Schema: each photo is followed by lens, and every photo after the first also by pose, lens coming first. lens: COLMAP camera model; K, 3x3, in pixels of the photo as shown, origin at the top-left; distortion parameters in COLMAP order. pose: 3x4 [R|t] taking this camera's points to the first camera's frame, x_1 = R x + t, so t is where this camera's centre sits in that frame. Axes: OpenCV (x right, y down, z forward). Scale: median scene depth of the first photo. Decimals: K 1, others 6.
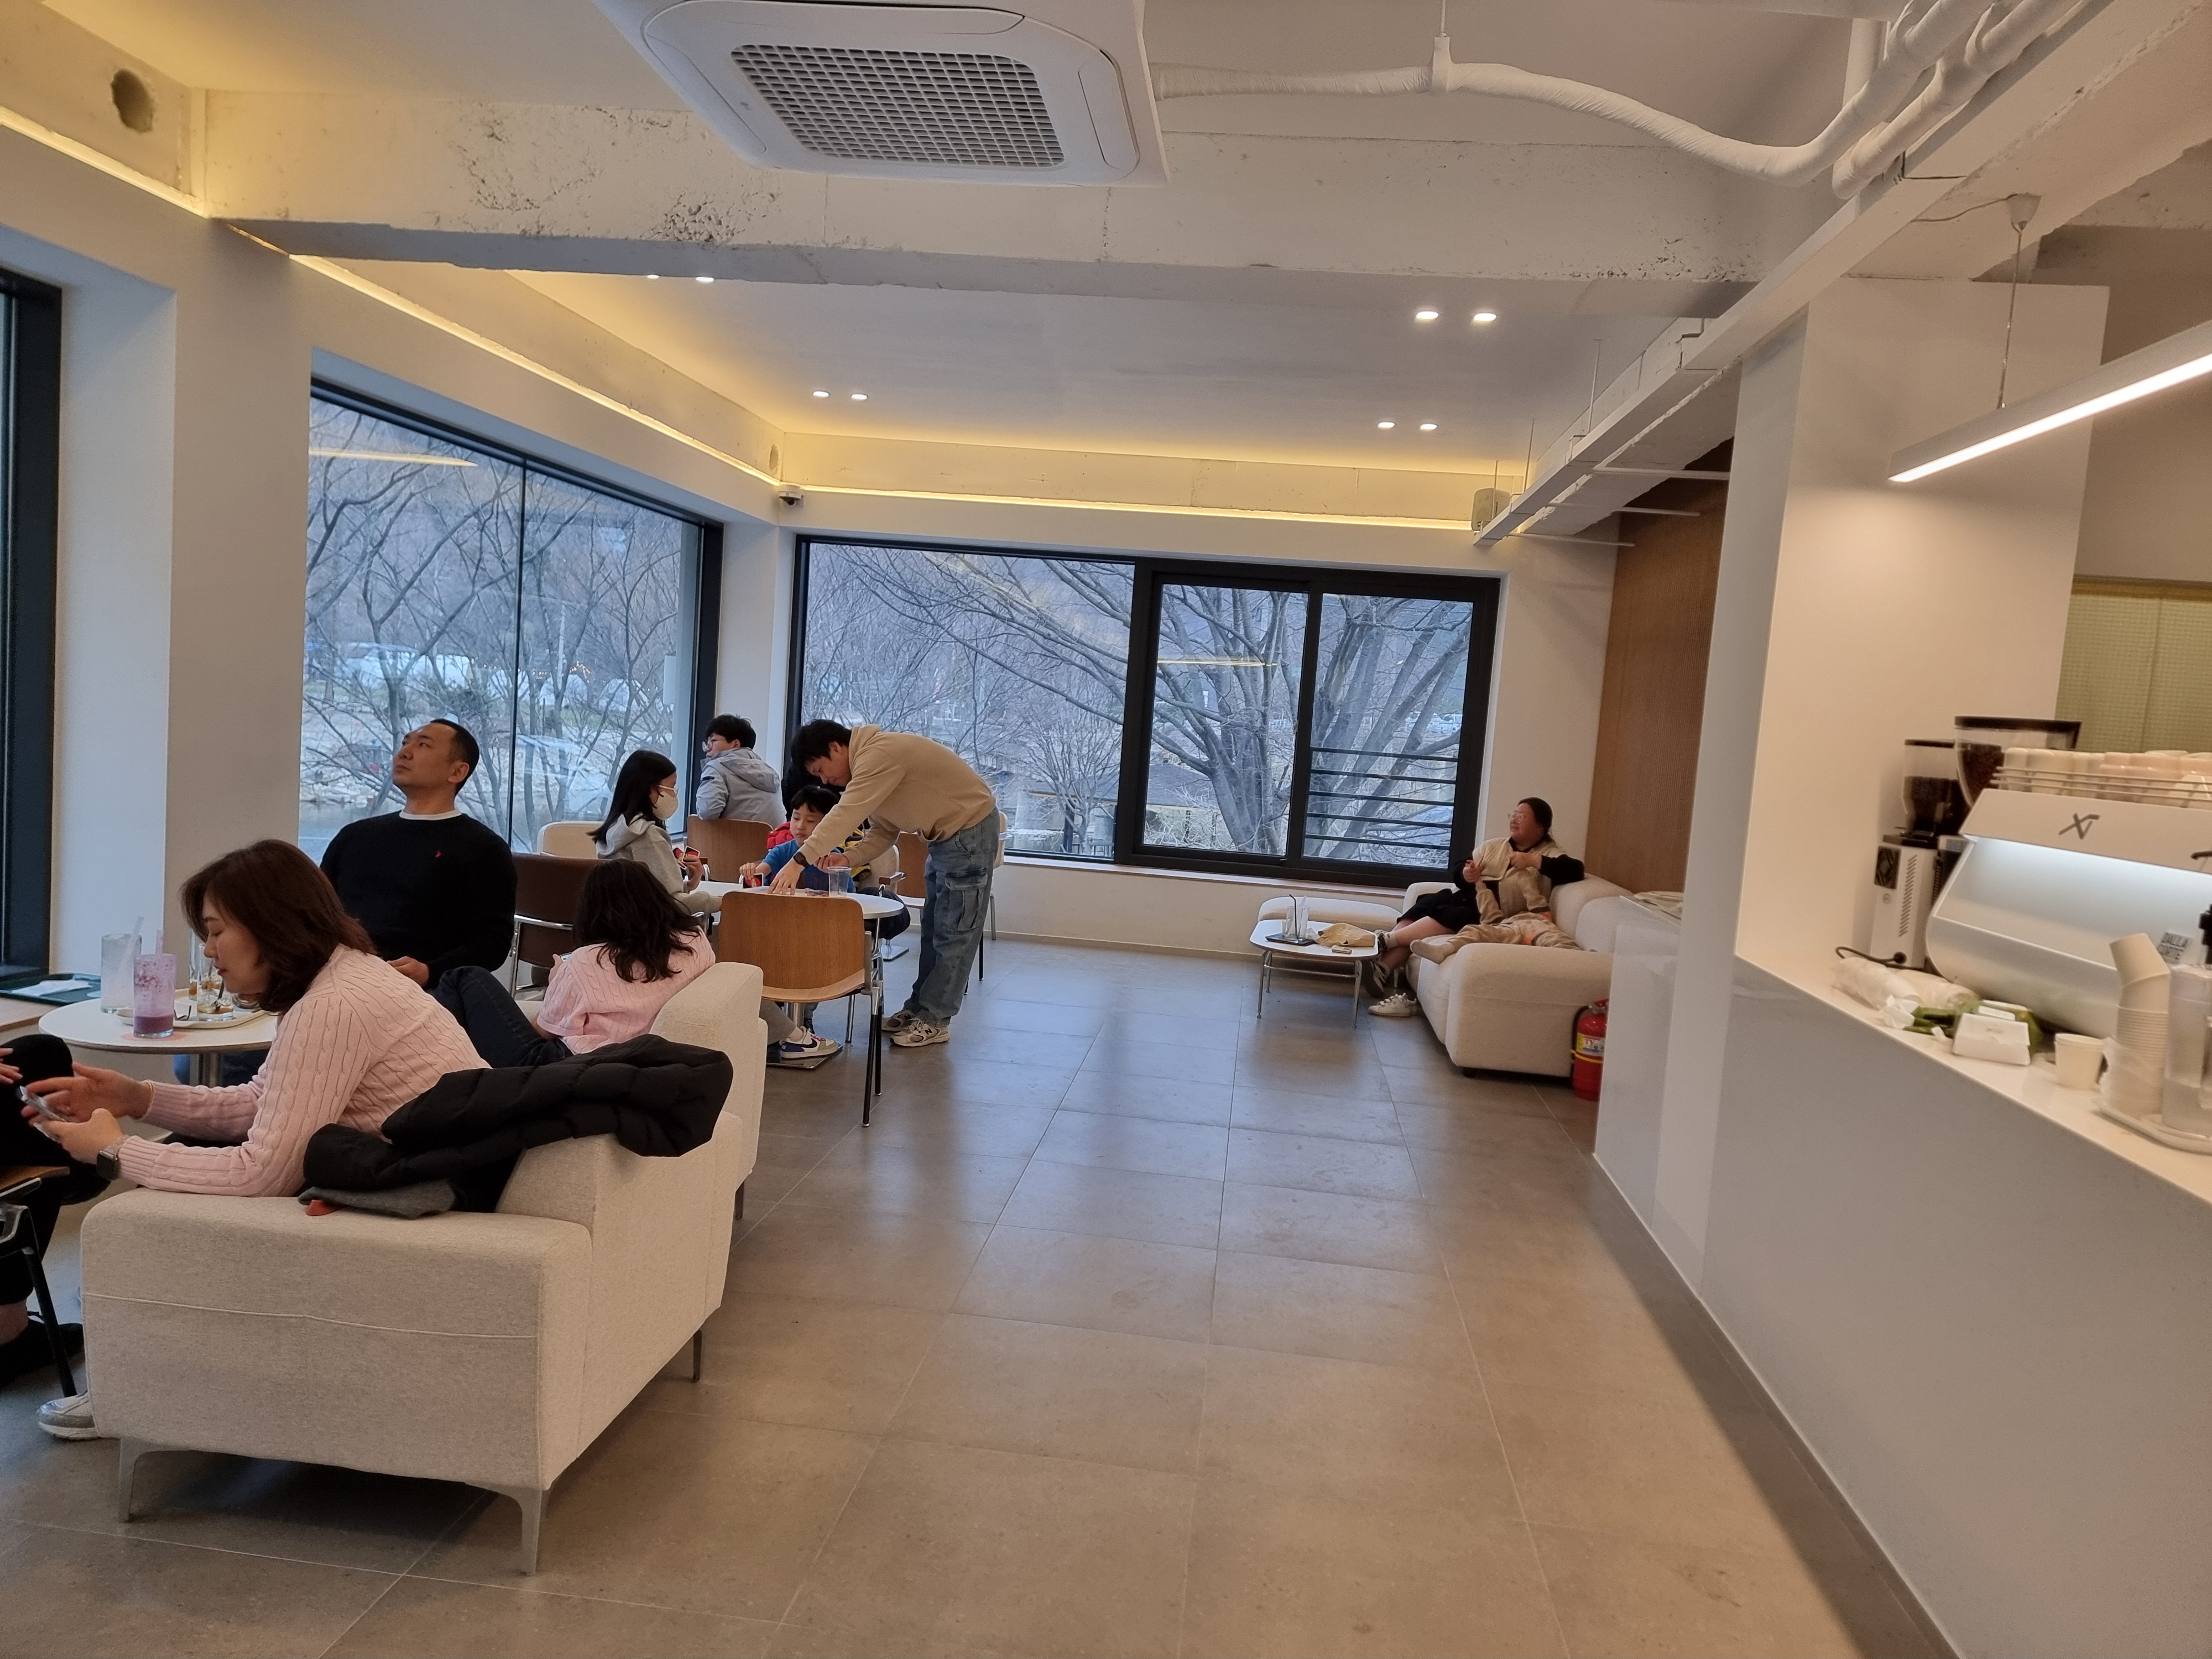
lens RADIAL K [[1516.5, 0, 1150.3], [0, 1516.5, 830.9], [0, 0, 1]] dist [0.074102, -0.053345]
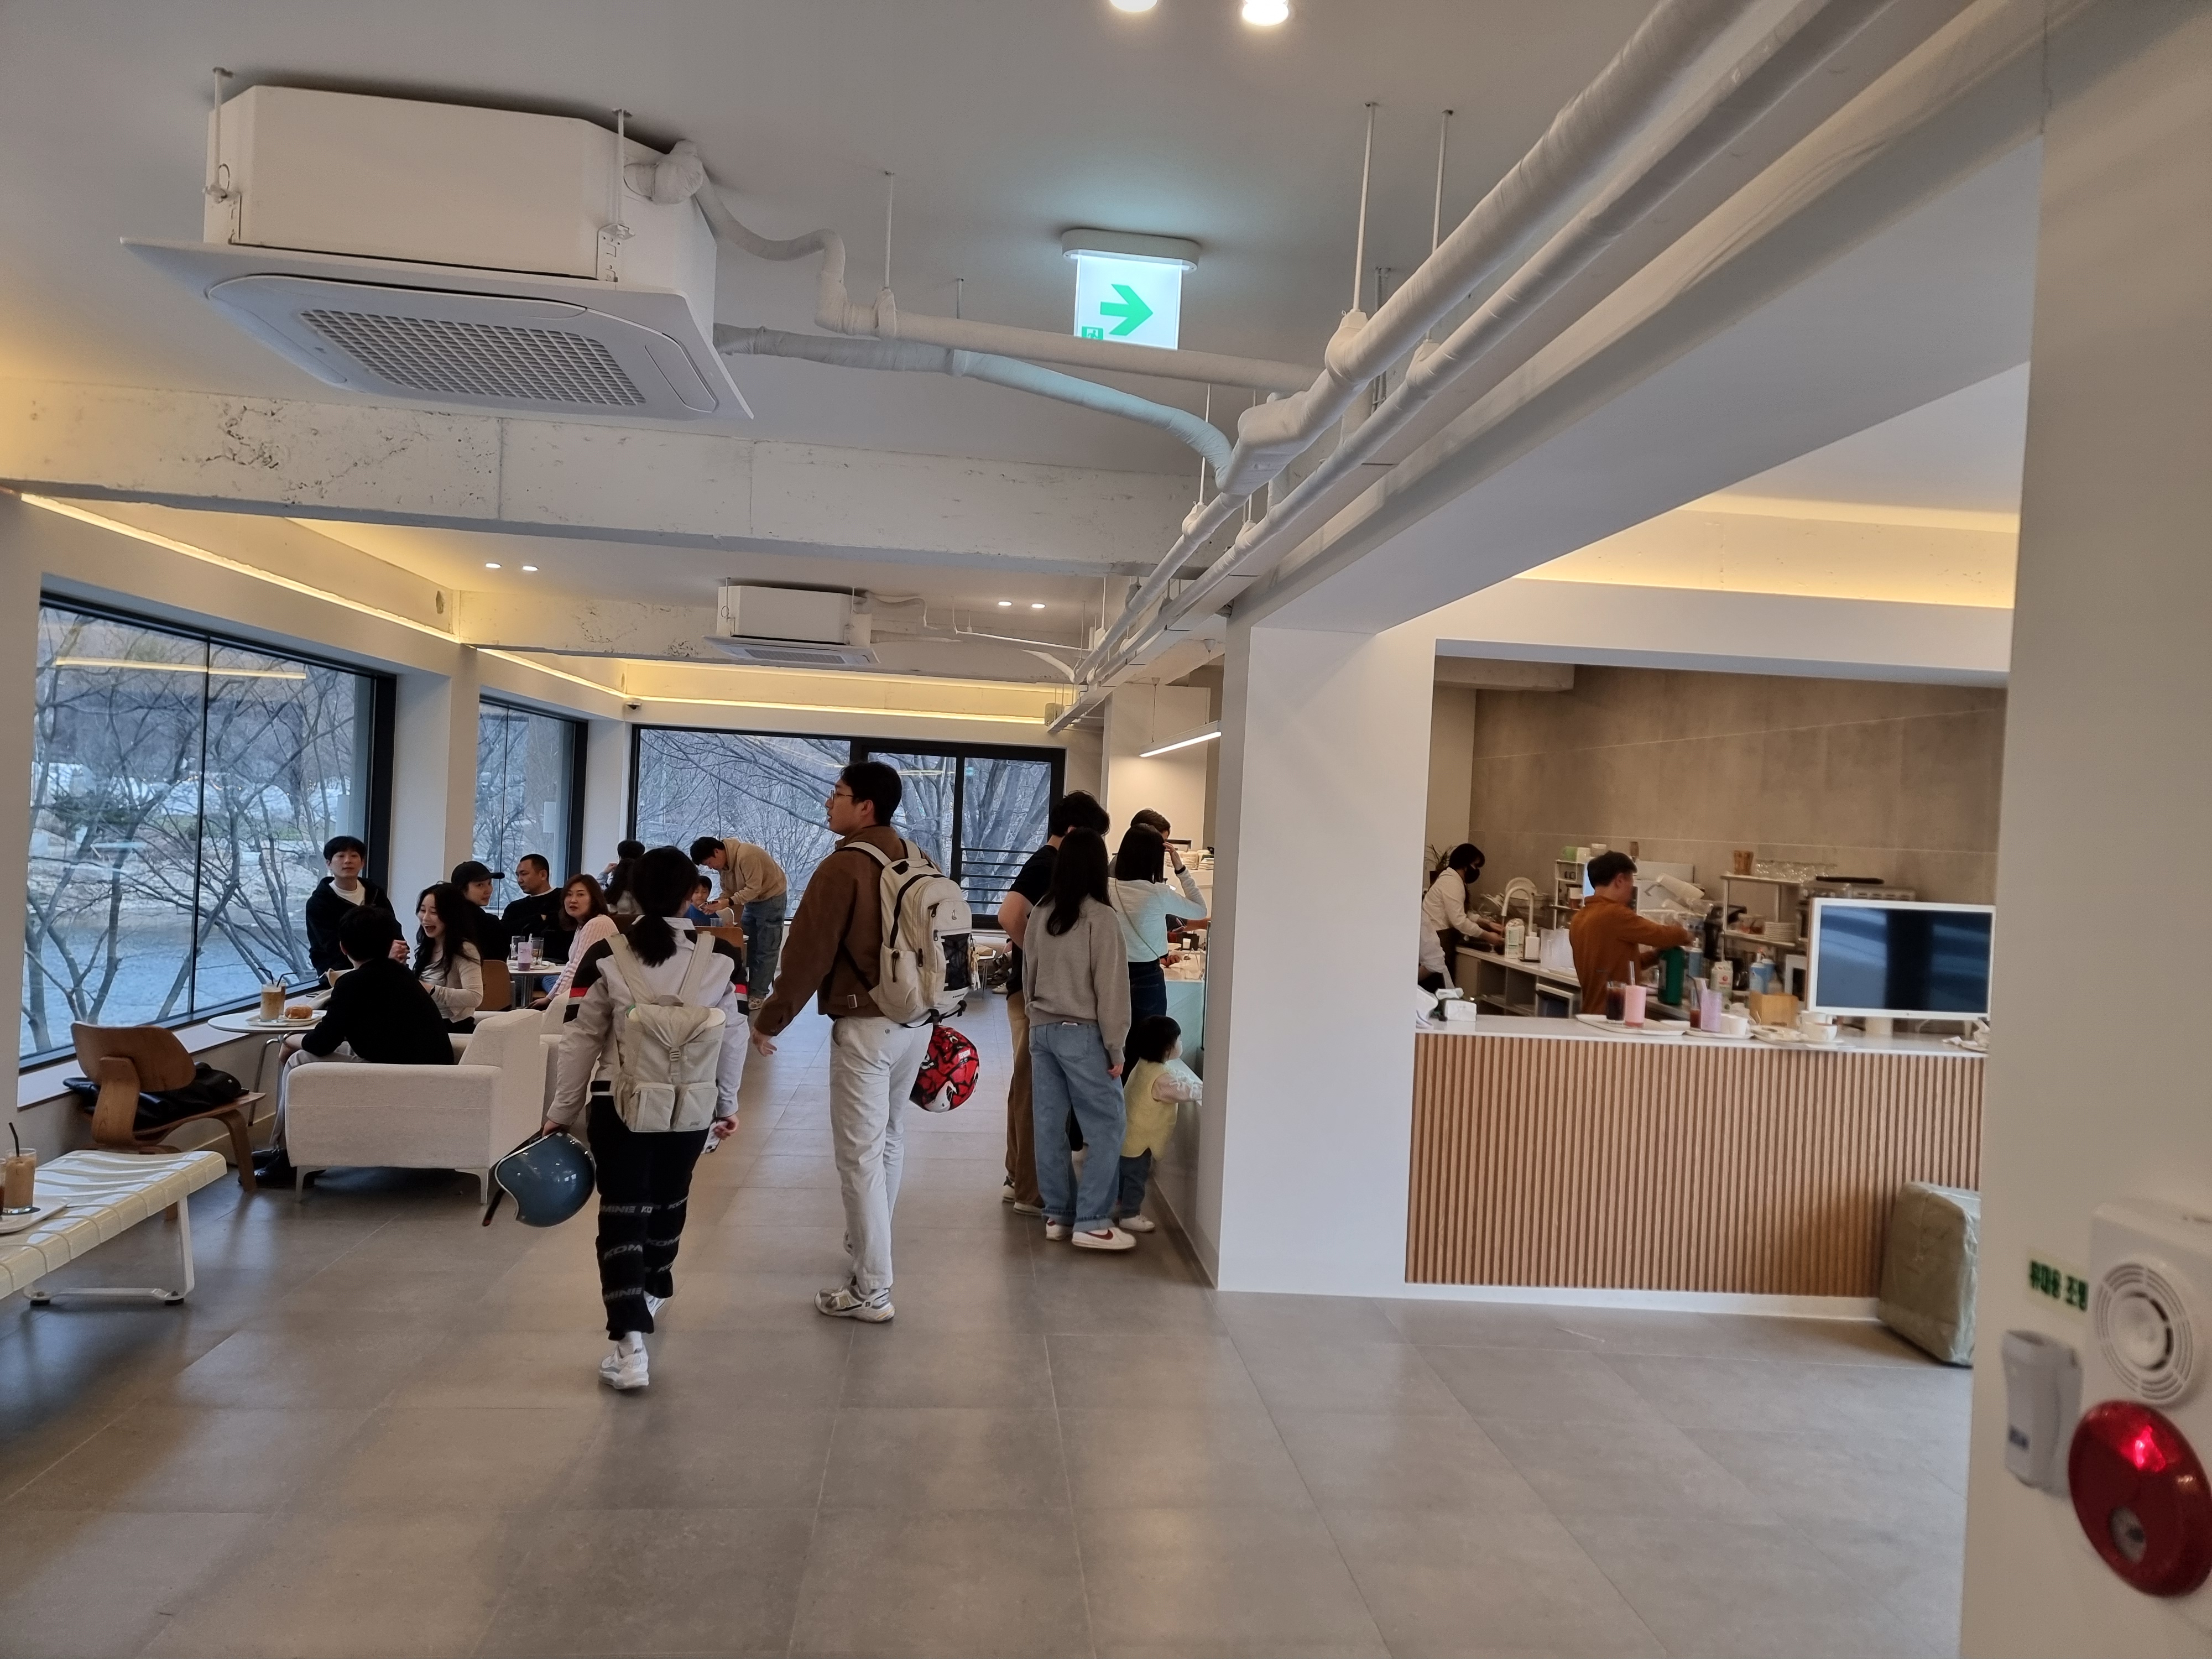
lens RADIAL K [[1516.5, 0, 1150.3], [0, 1516.5, 830.9], [0, 0, 1]] dist [0.074102, -0.053345]
pose [[0.978981, -0.029625, 0.201789, -0.029922], [0.041531, 0.997621, -0.055024, 0.027712], [-0.199679, 0.062248, 0.977882, -0.697321]]
